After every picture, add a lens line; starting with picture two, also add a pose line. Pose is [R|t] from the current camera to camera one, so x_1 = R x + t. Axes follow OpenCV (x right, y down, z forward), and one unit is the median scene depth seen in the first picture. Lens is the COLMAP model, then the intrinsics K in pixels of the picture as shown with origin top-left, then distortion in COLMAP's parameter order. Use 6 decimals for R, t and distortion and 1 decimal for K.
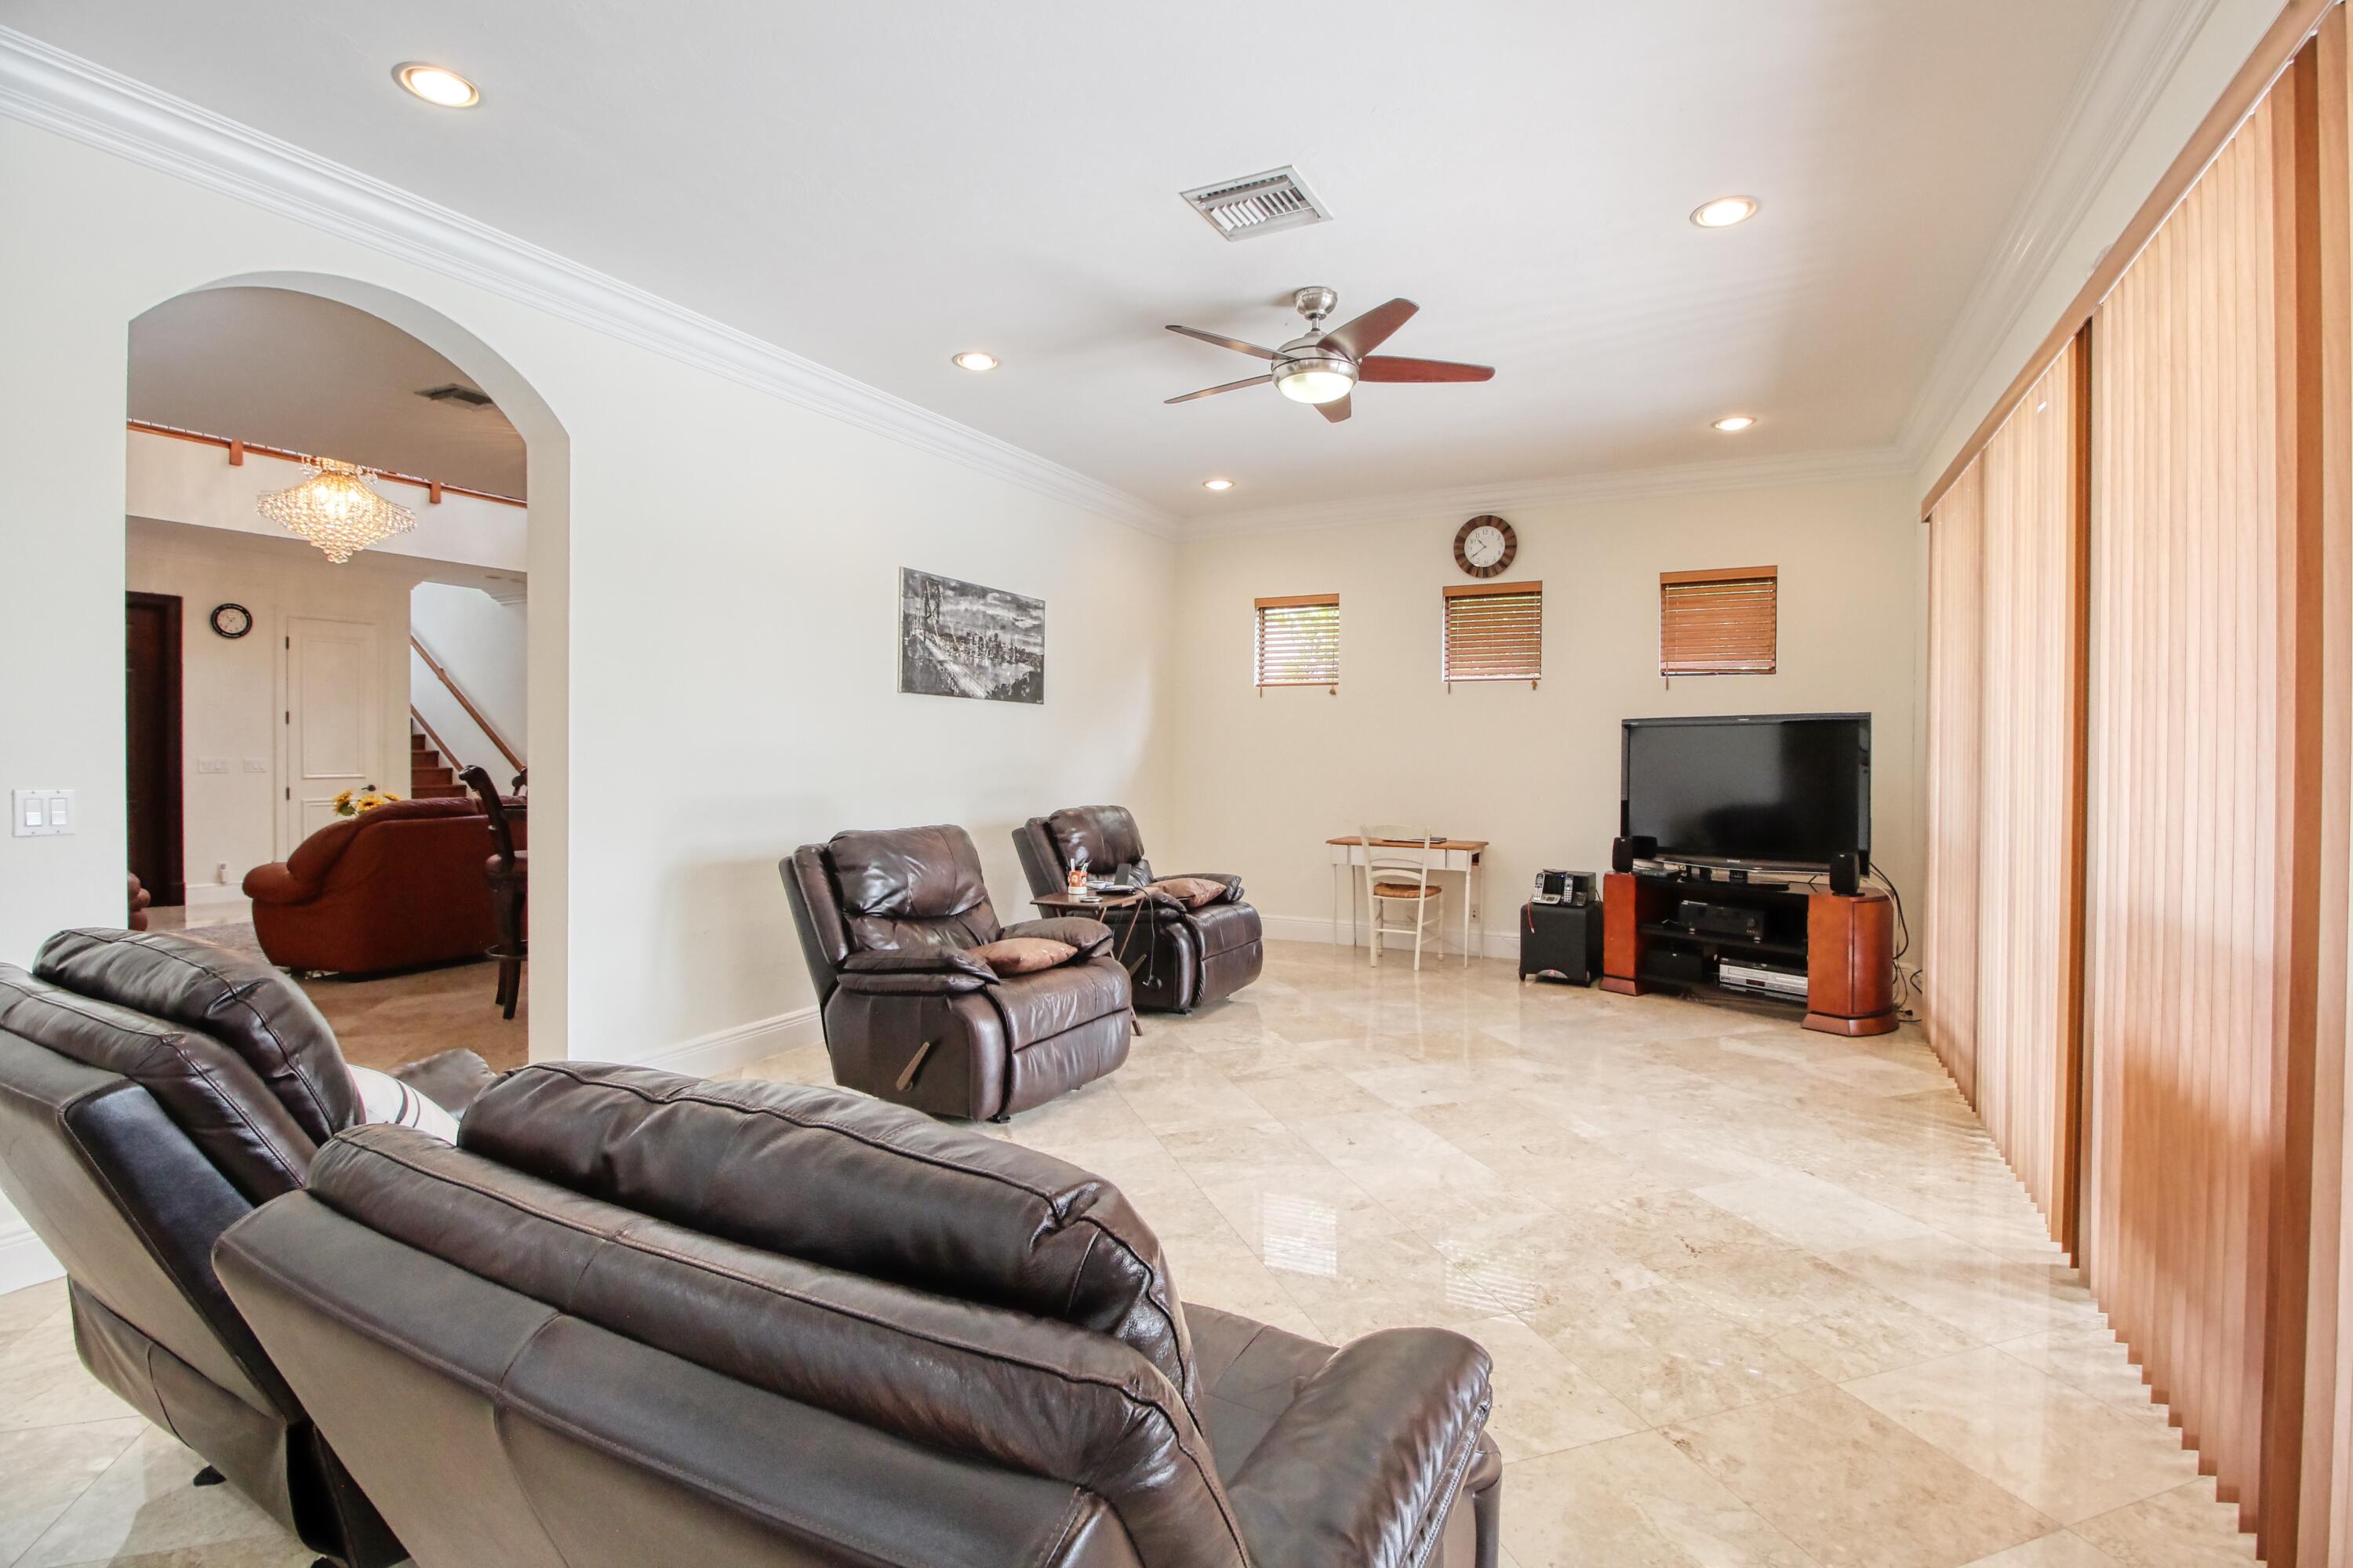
lens RADIAL K [[1089.0, 0, 1184.3], [0, 1089.0, 769.3], [0, 0, 1]] dist [-0.008415, -0.007650]
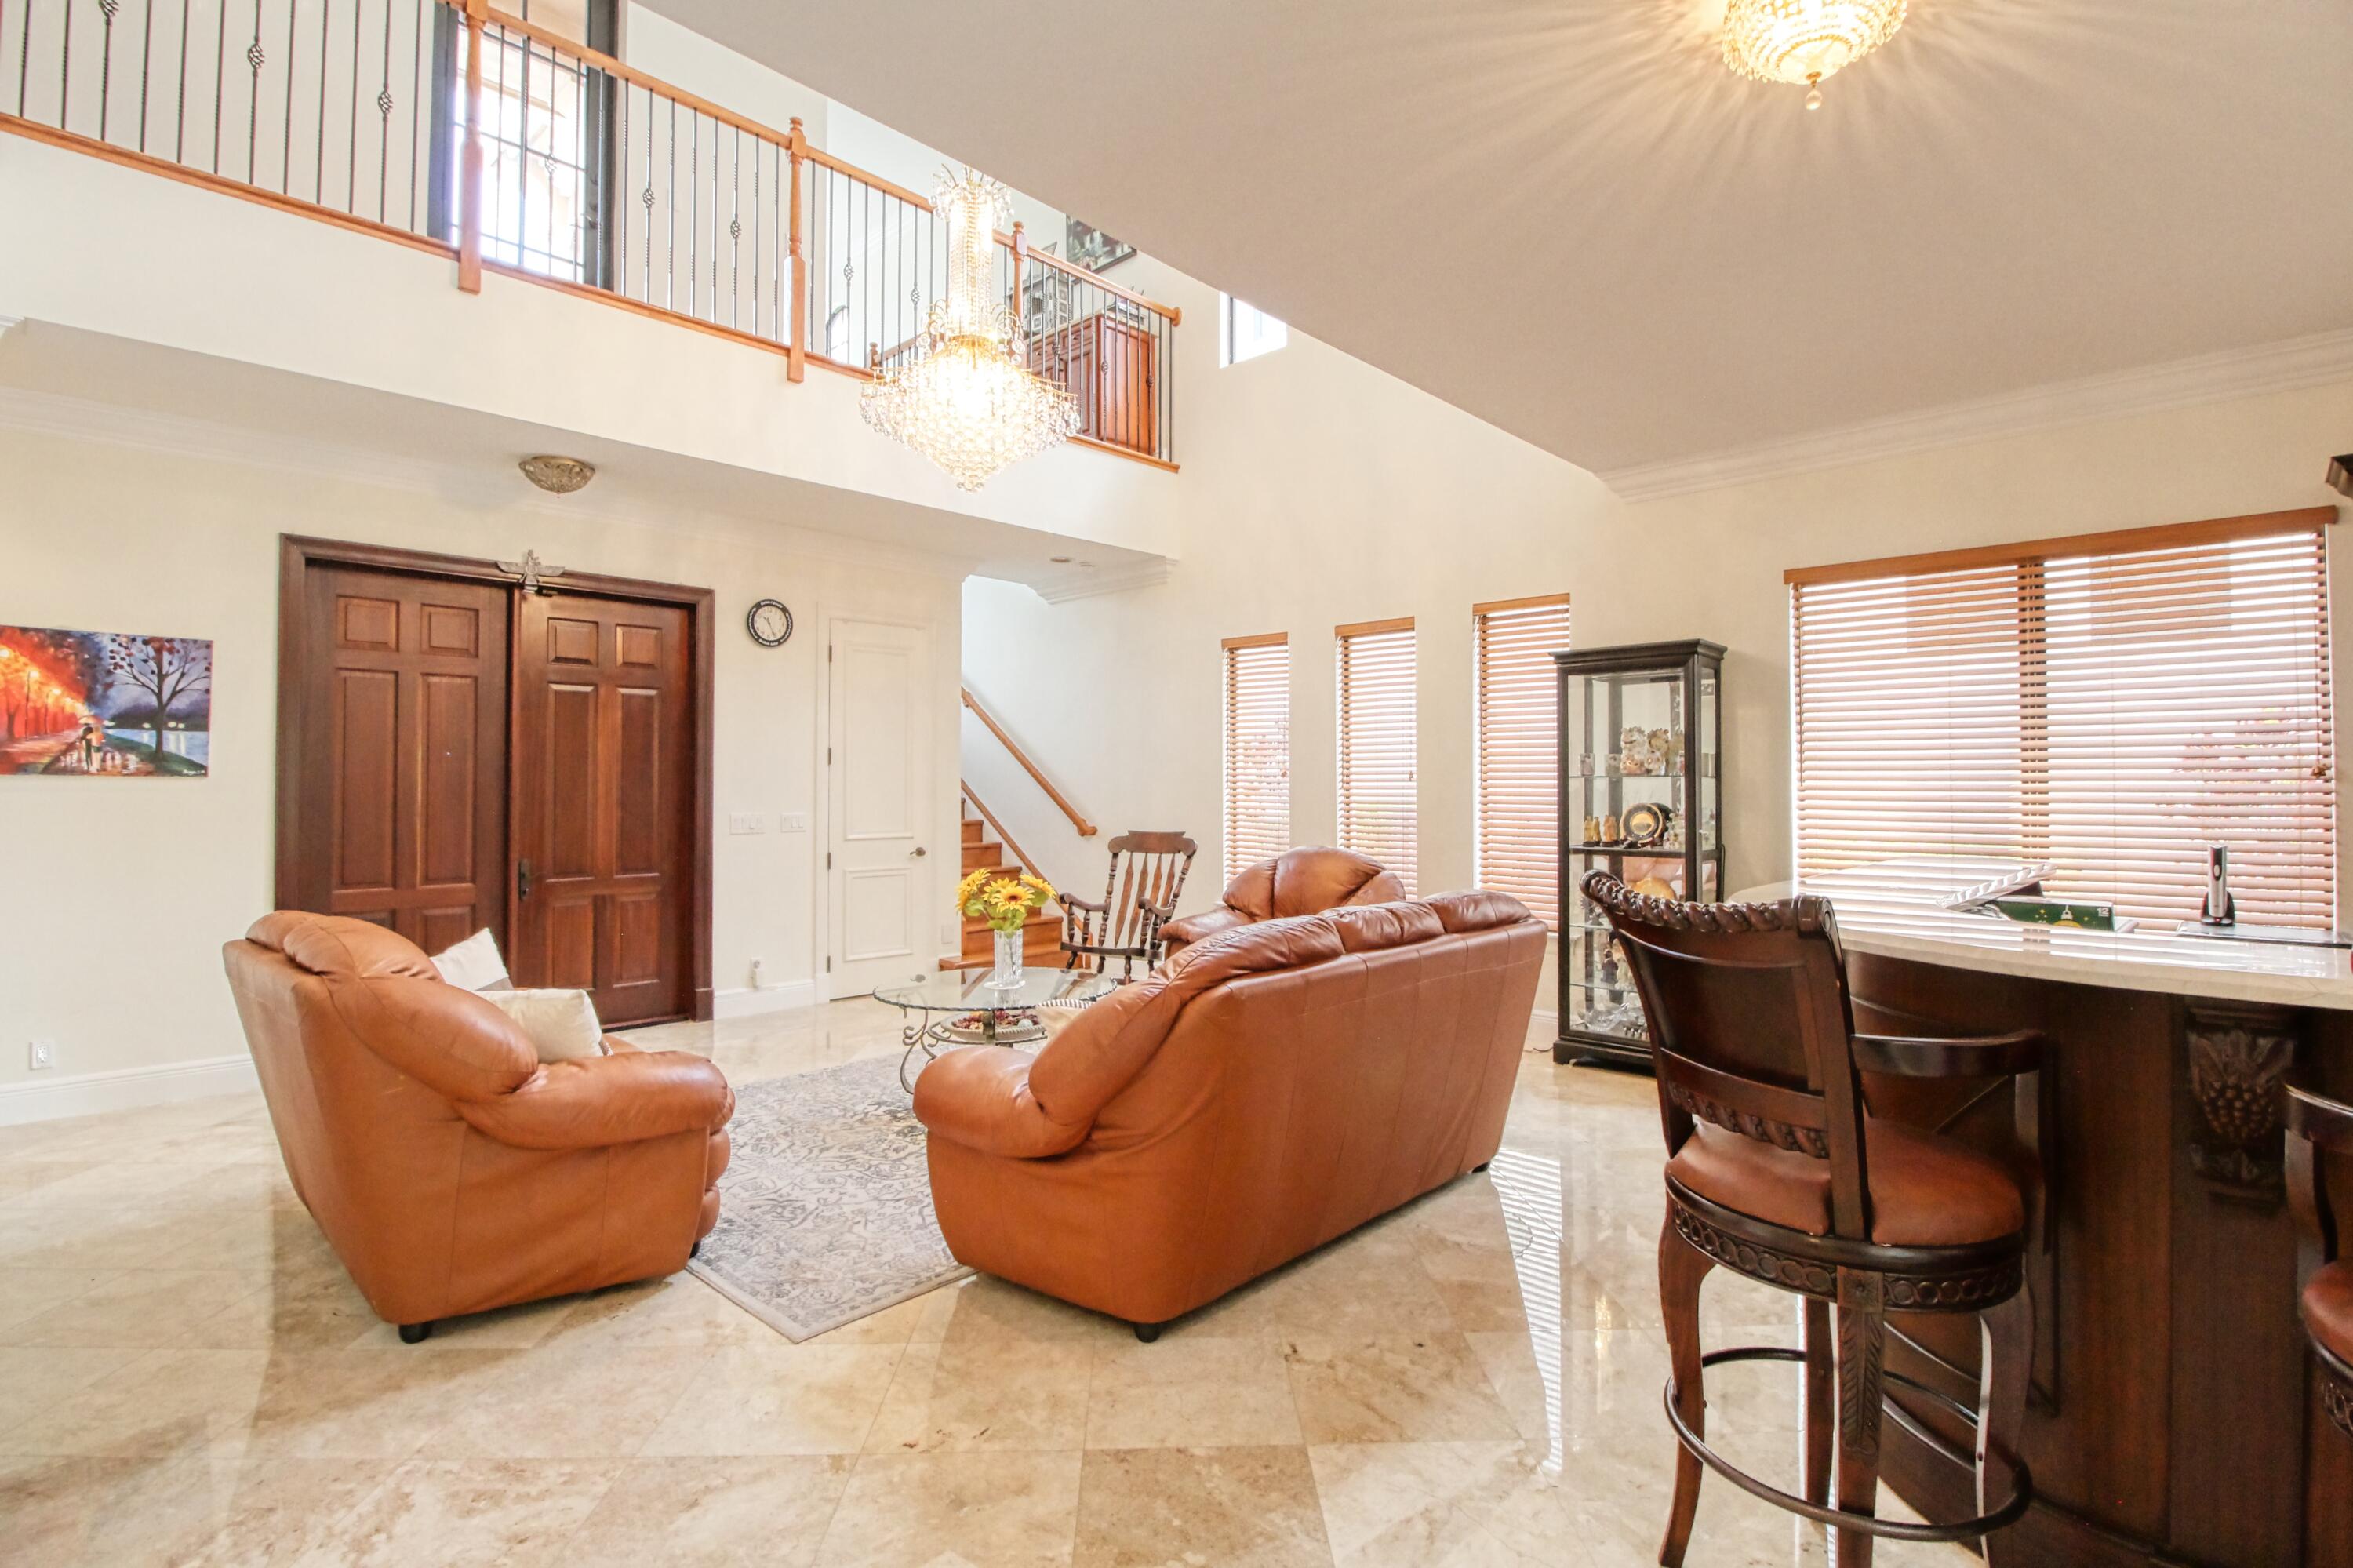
lens RADIAL K [[1089.6, 0, 1184.6], [0, 1089.6, 764.9], [0, 0, 1]] dist [-0.008310, -0.008144]
pose [[0.959738, -0.015222, -0.280483, -0.415265], [0.005034, 0.999302, -0.037008, -0.014333], [0.280851, 0.034106, 0.959145, 0.381088]]
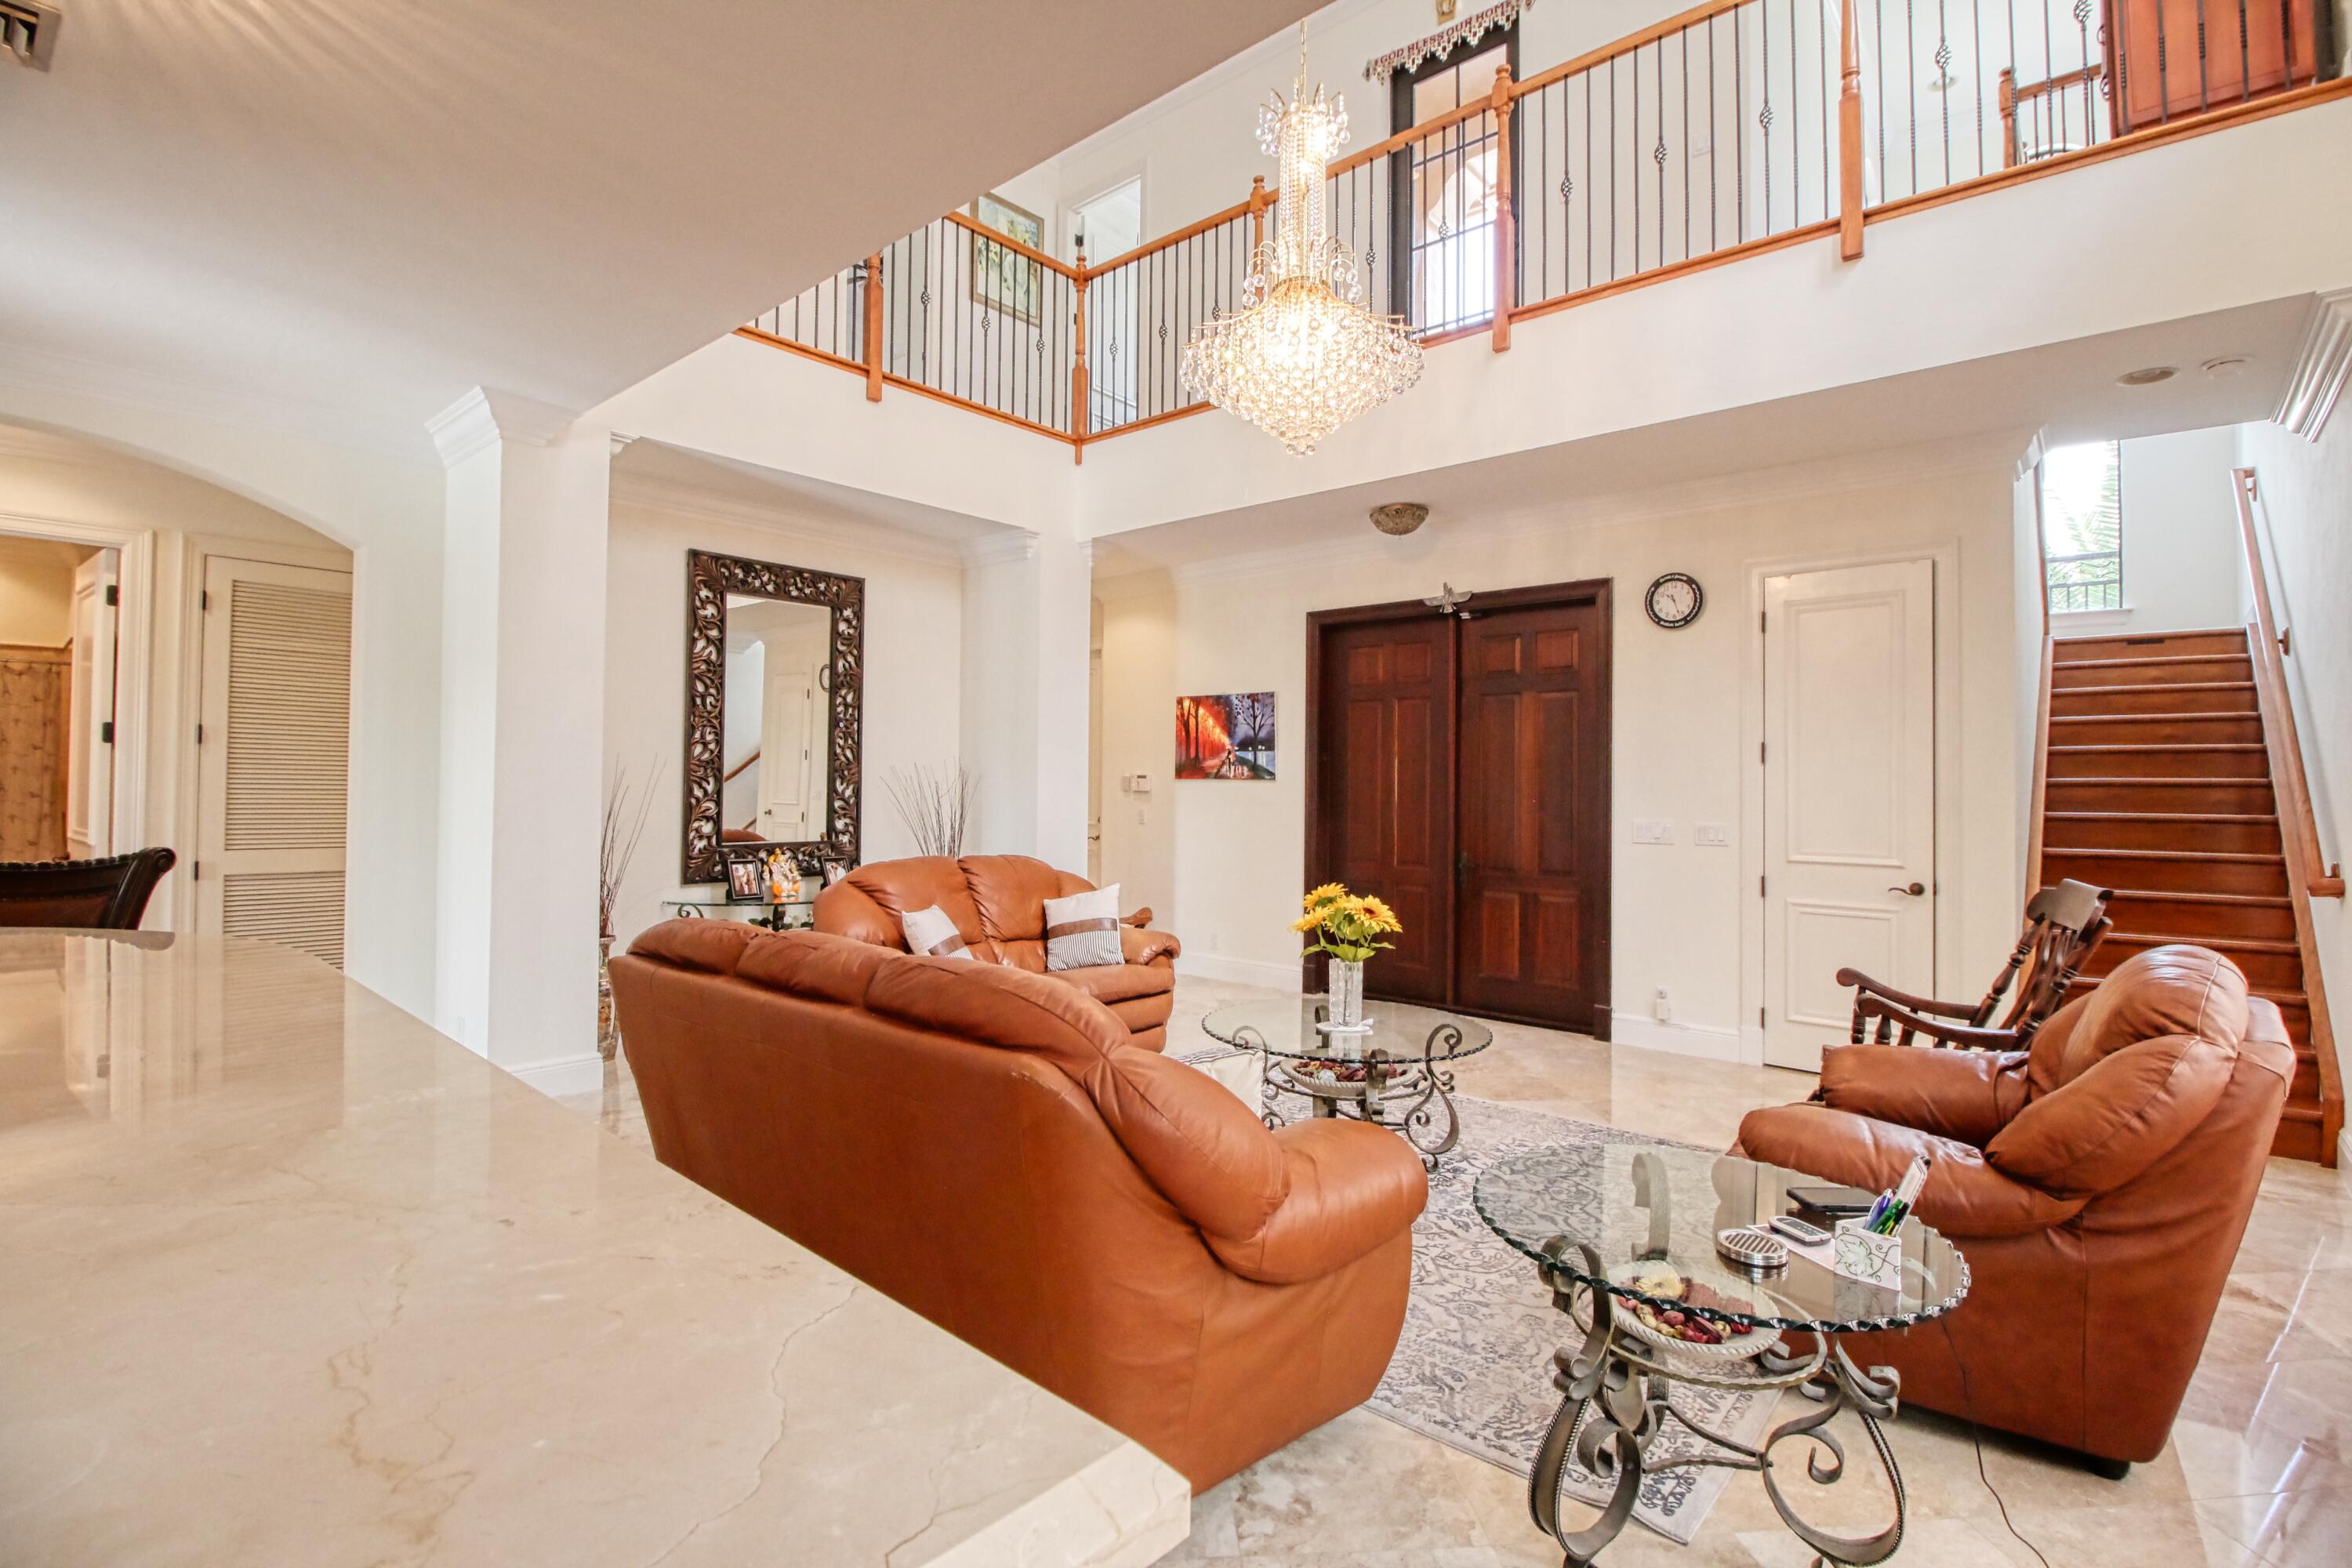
lens RADIAL K [[1089.1, 0, 1179.8], [0, 1089.1, 785.2], [0, 0, 1]] dist [-0.008310, -0.008144]
pose [[-0.252542, -0.008925, -0.967545, -0.208170], [-0.026492, 0.999646, -0.002306, -0.022774], [0.967223, 0.025050, -0.252689, 0.889701]]
